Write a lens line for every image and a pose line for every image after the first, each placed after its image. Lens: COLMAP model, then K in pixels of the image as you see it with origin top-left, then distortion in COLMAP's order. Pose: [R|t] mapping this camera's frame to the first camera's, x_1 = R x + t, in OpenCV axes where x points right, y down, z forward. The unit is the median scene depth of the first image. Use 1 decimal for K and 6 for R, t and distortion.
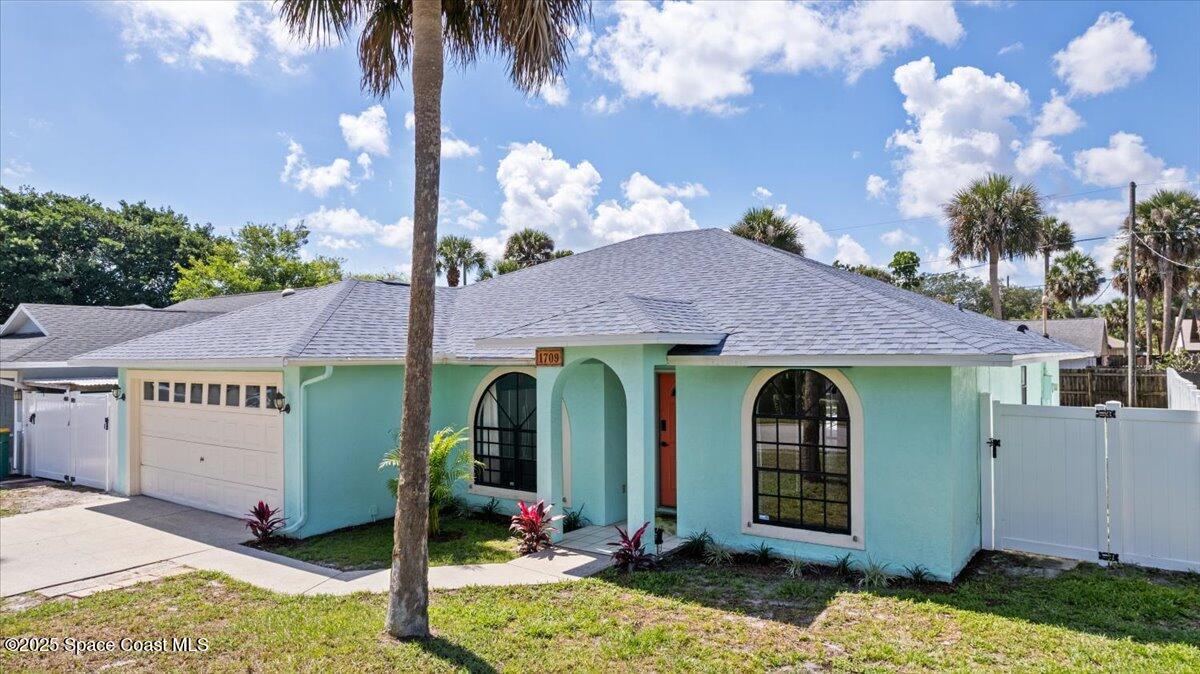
lens RADIAL K [[755.4, 0, 602.8], [0, 755.4, 337.3], [0, 0, 1]] dist [-0.011557, 0.001893]
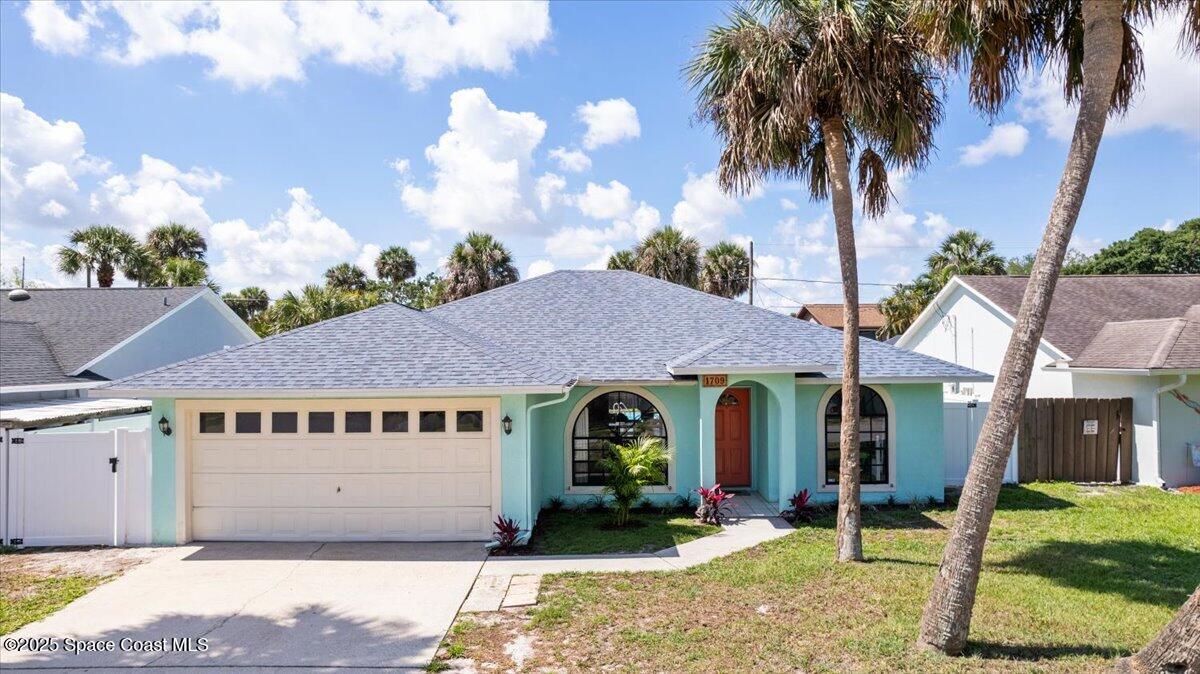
lens RADIAL K [[755.4, 0, 598.7], [0, 755.4, 341.1], [0, 0, 1]] dist [-0.011557, 0.001893]
pose [[0.822038, 0.010245, 0.569340, -0.843650], [-0.009263, 0.999946, -0.004619, -0.031296], [-0.569357, -0.001477, 0.822089, -0.013611]]
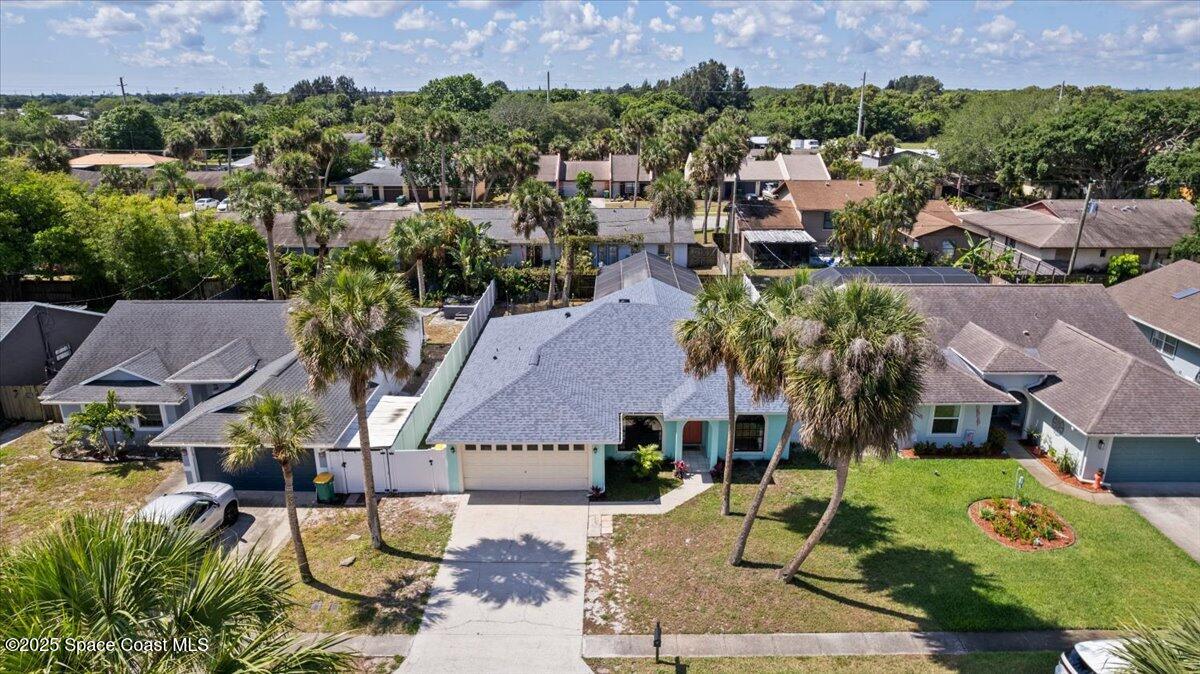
lens RADIAL K [[755.4, 0, 603.5], [0, 755.4, 338.8], [0, 0, 1]] dist [-0.011557, 0.001893]
pose [[0.826636, -0.176294, 0.534409, -1.598113], [-0.007123, 0.946307, 0.323190, -1.065769], [-0.562692, -0.270967, 0.780996, -0.955368]]
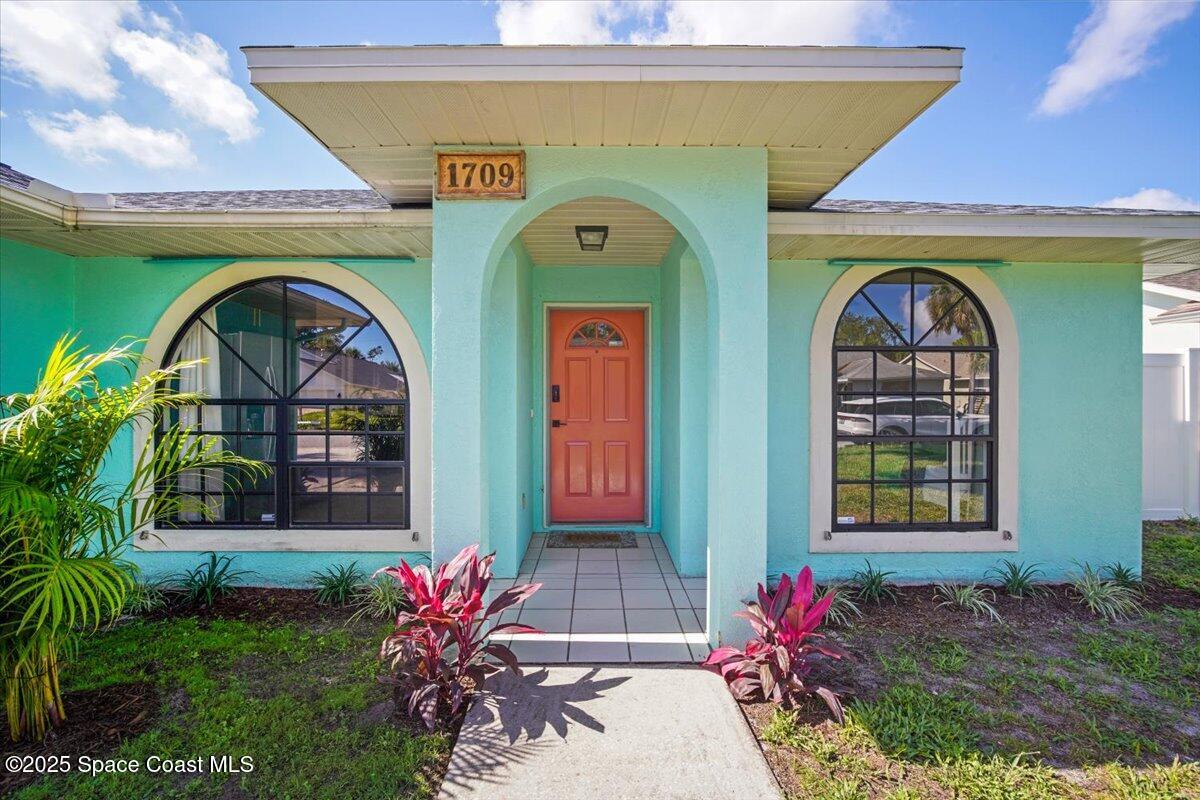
lens RADIAL K [[526.5, 0, 594.6], [0, 526.5, 400.6], [0, 0, 1]] dist [-0.013514, 0.004005]
pose [[0.800307, 0.004886, 0.599570, -0.149634], [-0.023317, 0.999464, 0.022979, 0.108712], [-0.599137, -0.032371, 0.799992, 0.616049]]
